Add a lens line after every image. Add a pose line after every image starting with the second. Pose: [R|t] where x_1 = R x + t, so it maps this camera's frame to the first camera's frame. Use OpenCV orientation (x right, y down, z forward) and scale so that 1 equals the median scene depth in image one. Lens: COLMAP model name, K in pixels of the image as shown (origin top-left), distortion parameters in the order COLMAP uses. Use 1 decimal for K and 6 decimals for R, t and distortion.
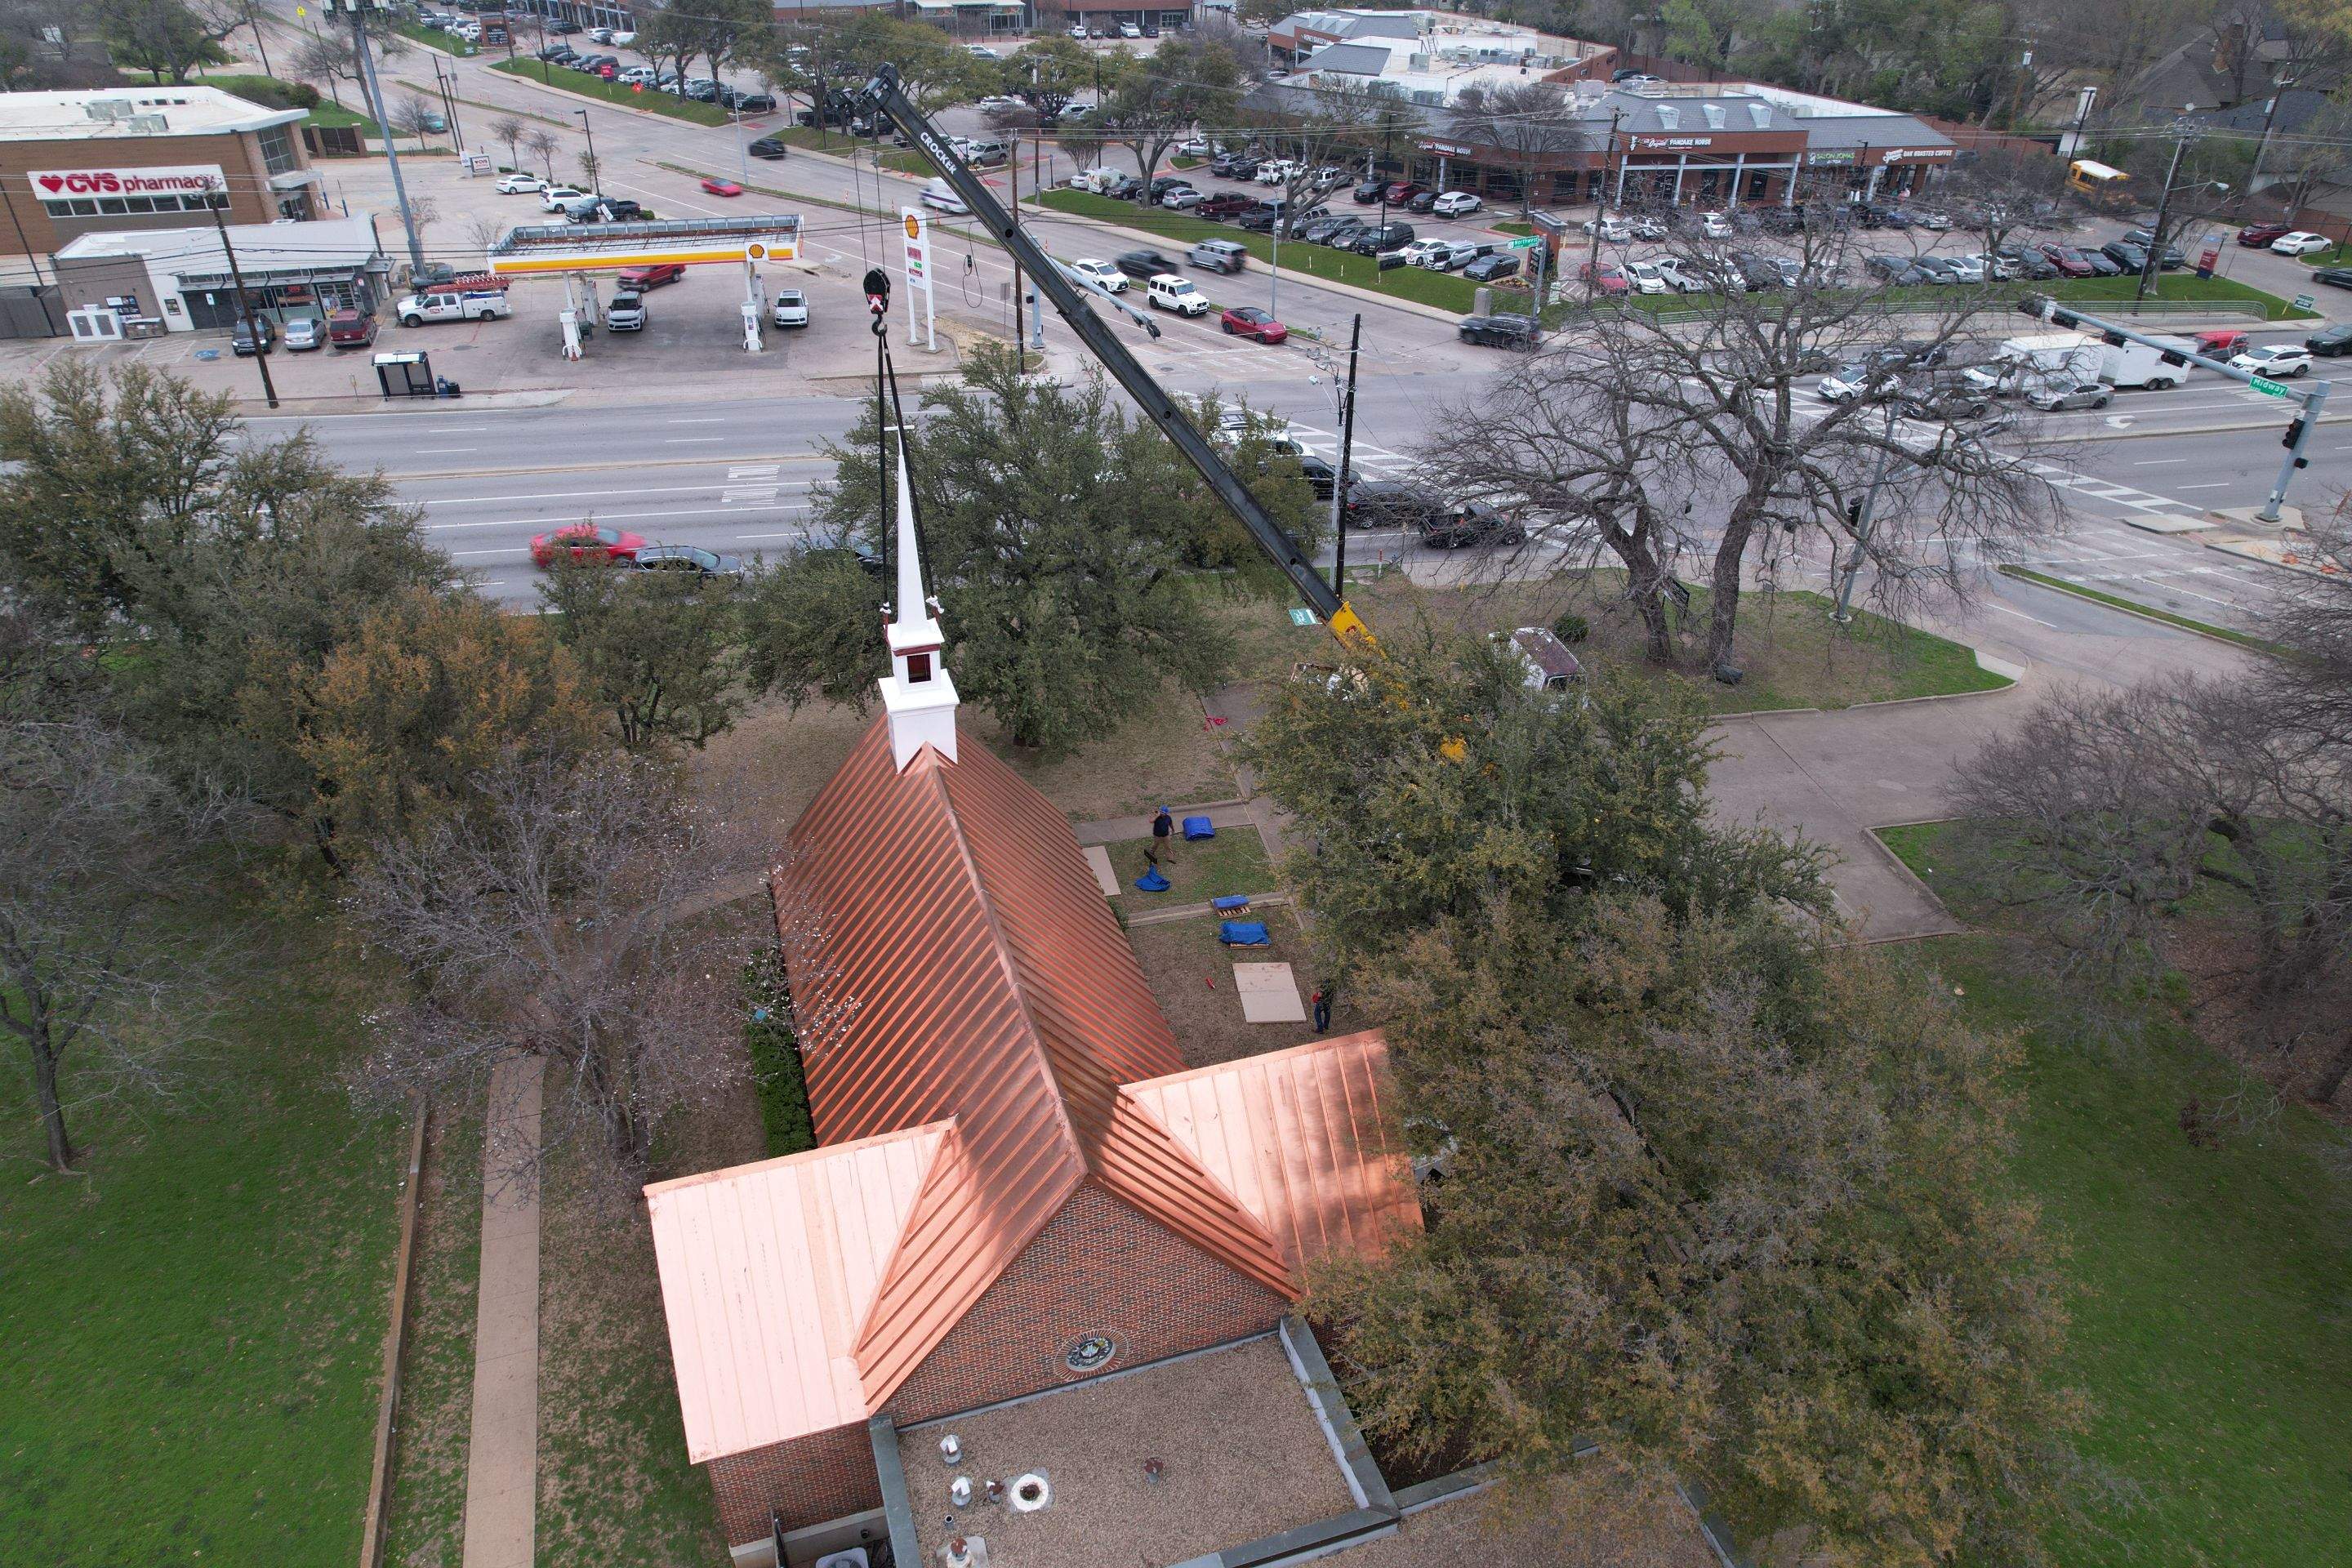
lens RADIAL K [[1510.3, 0, 1161.4], [0, 1510.3, 796.6], [0, 0, 1]] dist [-0.091788, 0.082164]
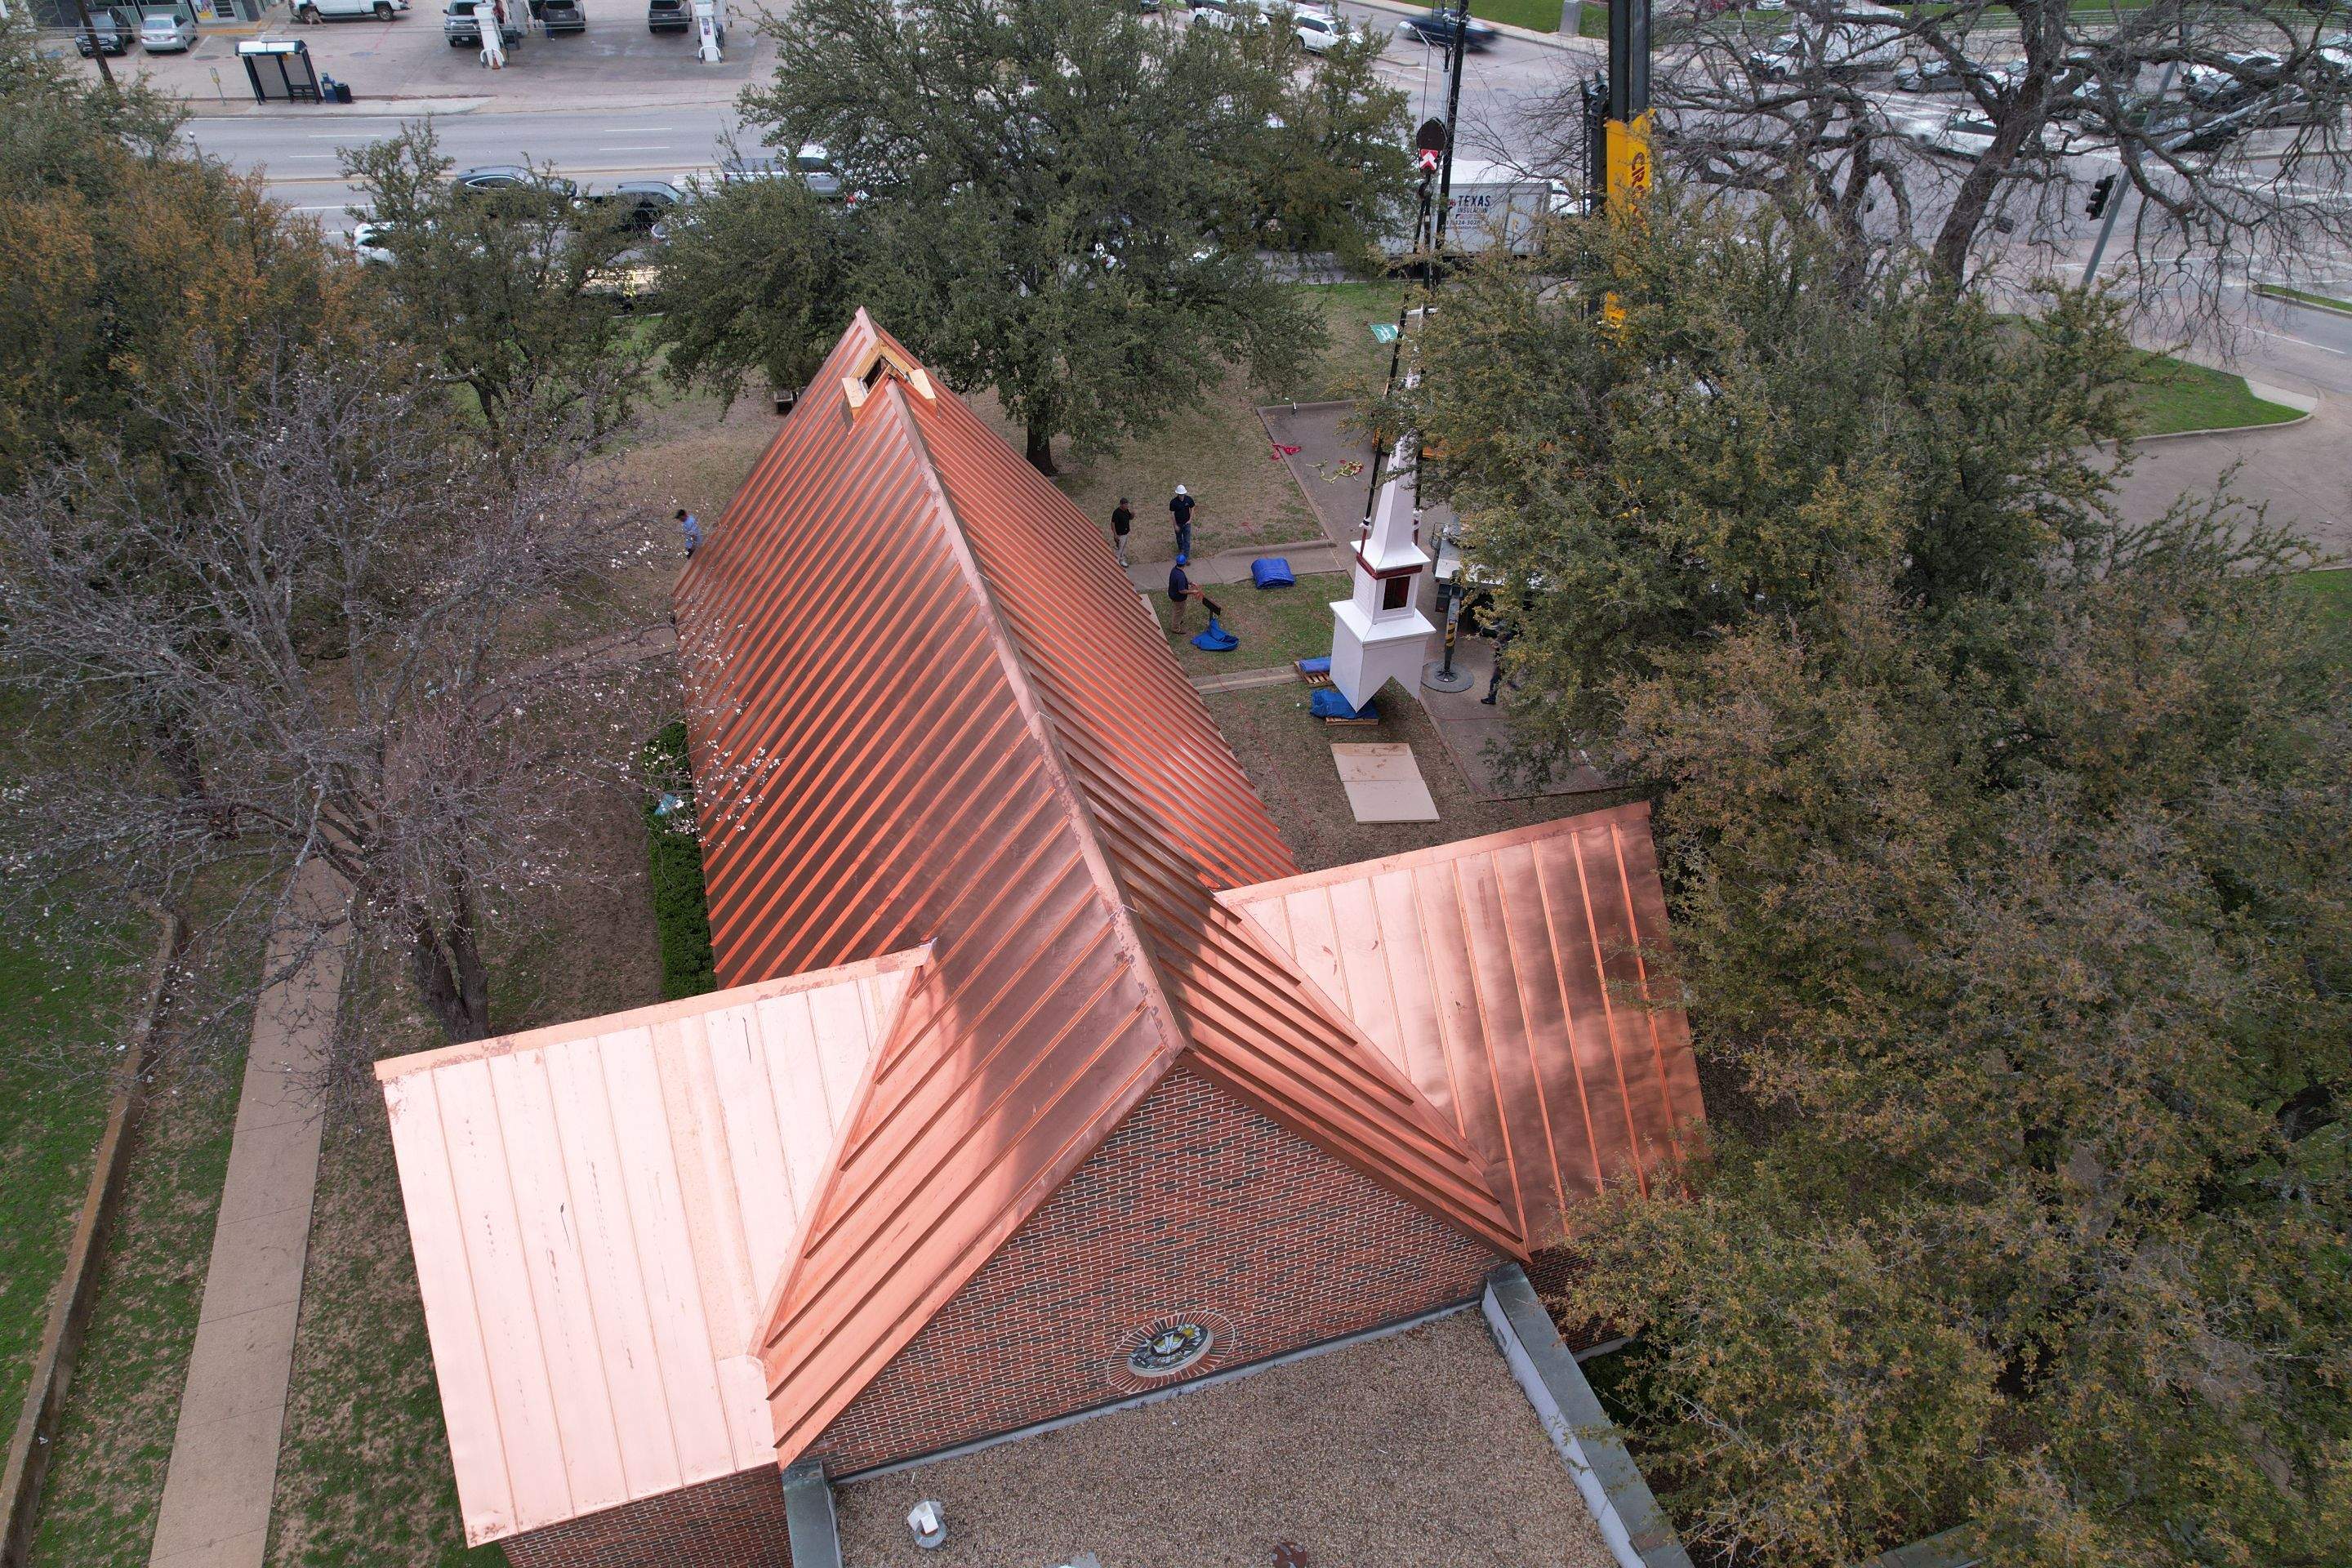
lens RADIAL K [[1510.3, 0, 1161.4], [0, 1510.3, 796.6], [0, 0, 1]] dist [-0.091788, 0.082164]
pose [[0.999984, 0.004058, -0.003943, -0.045032], [-0.003645, 0.995024, 0.099567, 0.094066], [0.004328, -0.099551, 0.995023, 0.407924]]
